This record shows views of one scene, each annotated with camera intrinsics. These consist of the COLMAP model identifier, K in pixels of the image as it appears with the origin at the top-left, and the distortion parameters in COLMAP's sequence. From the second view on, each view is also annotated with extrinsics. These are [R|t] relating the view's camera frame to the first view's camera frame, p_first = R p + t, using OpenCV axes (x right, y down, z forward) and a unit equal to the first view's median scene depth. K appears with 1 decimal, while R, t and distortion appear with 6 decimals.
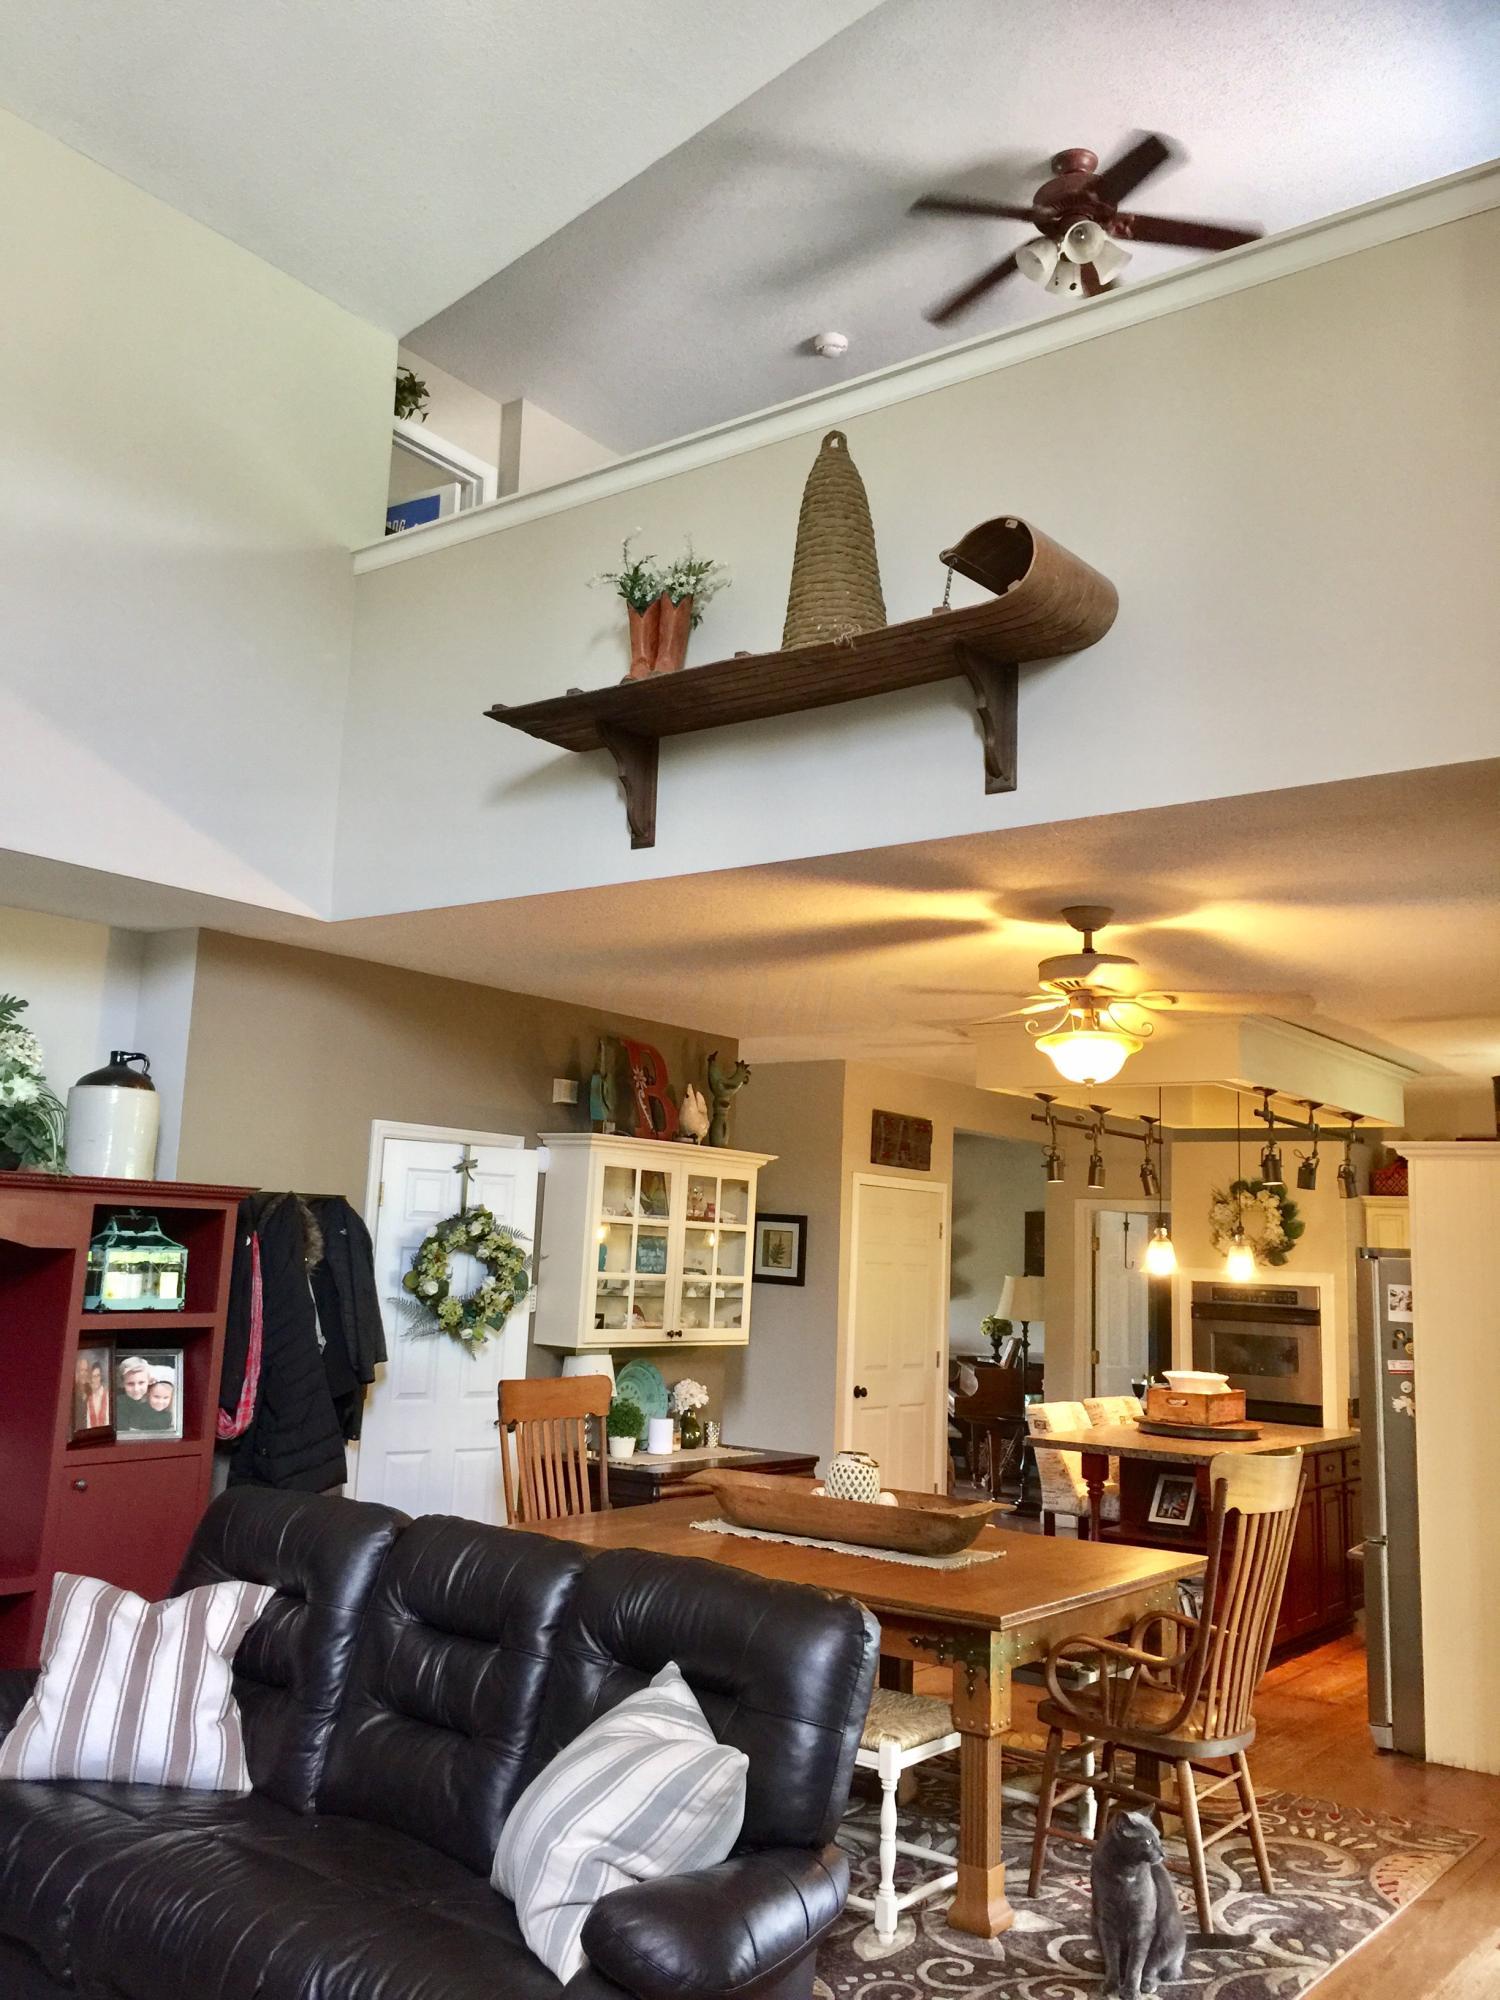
lens RADIAL K [[1739.1, 0, 750.7], [0, 1739.1, 997.2], [0, 0, 1]] dist [0.071018, -0.094047]
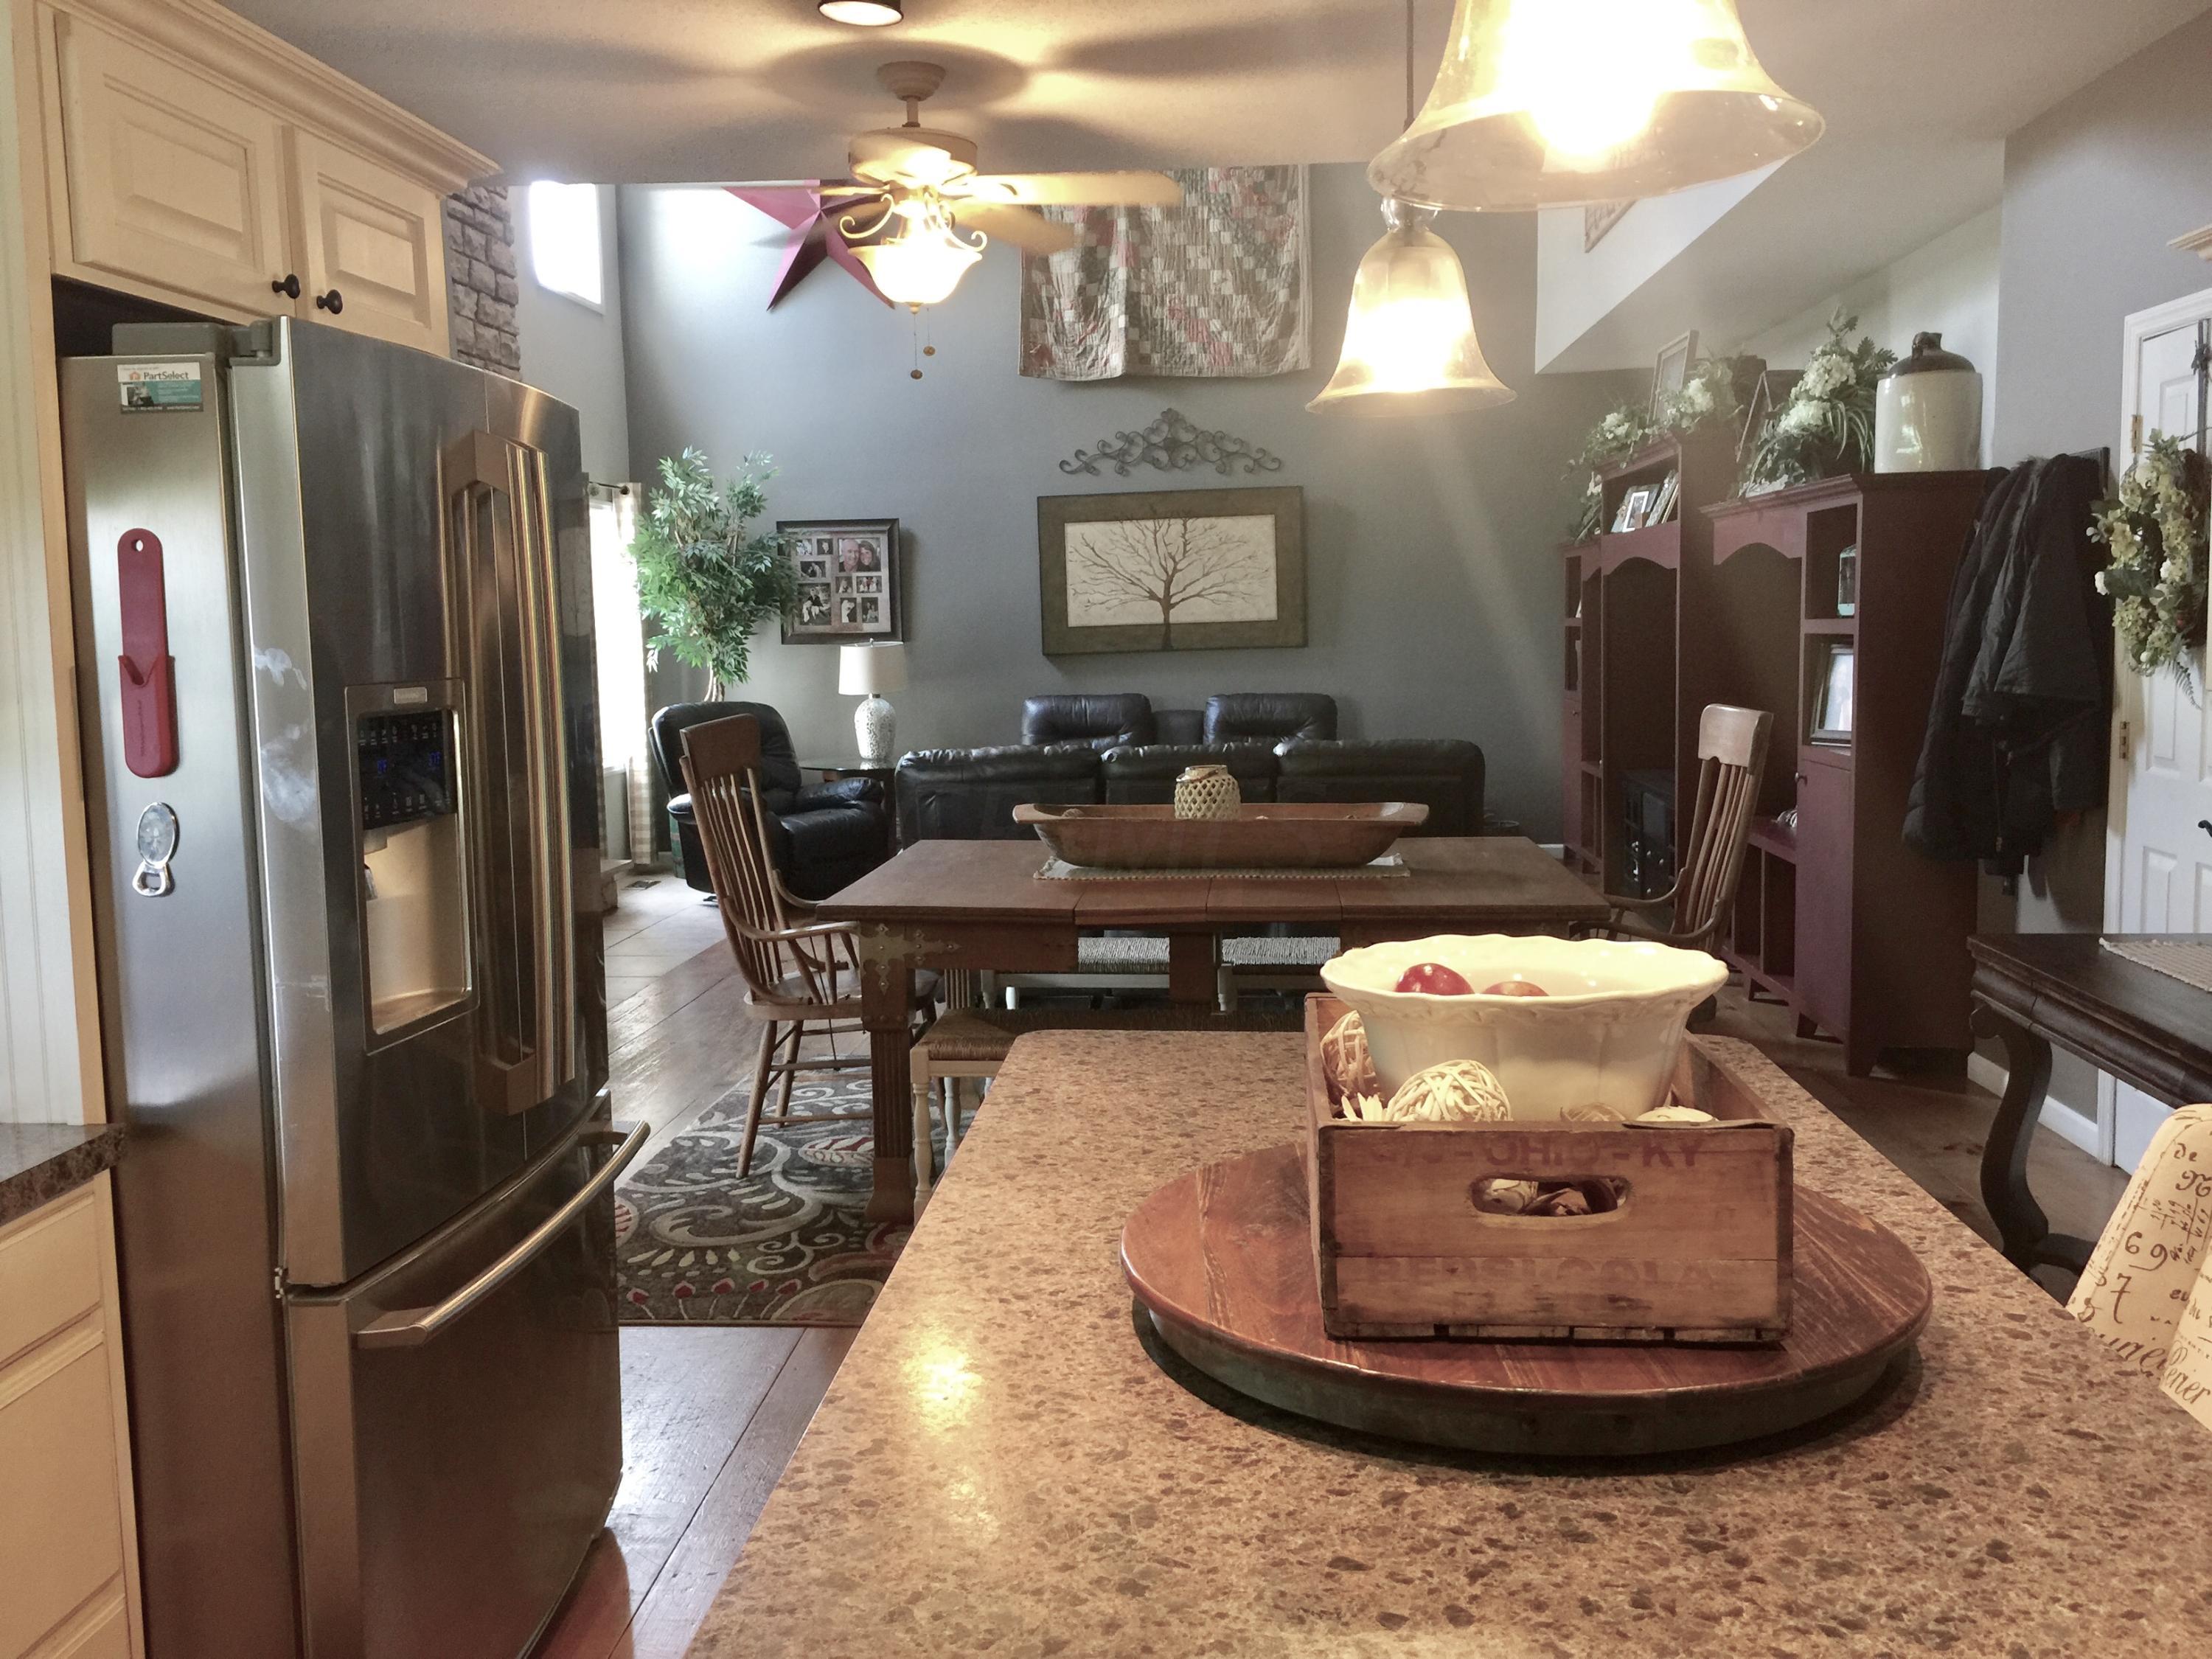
lens RADIAL K [[1923.5, 0, 1107.8], [0, 1923.5, 824.6], [0, 0, 1]] dist [0.071018, -0.094047]
pose [[-0.848903, 0.030463, -0.527670, 0.620225], [0.065547, 0.996699, -0.047910, 0.348587], [0.524469, -0.075258, -0.848097, 1.849940]]
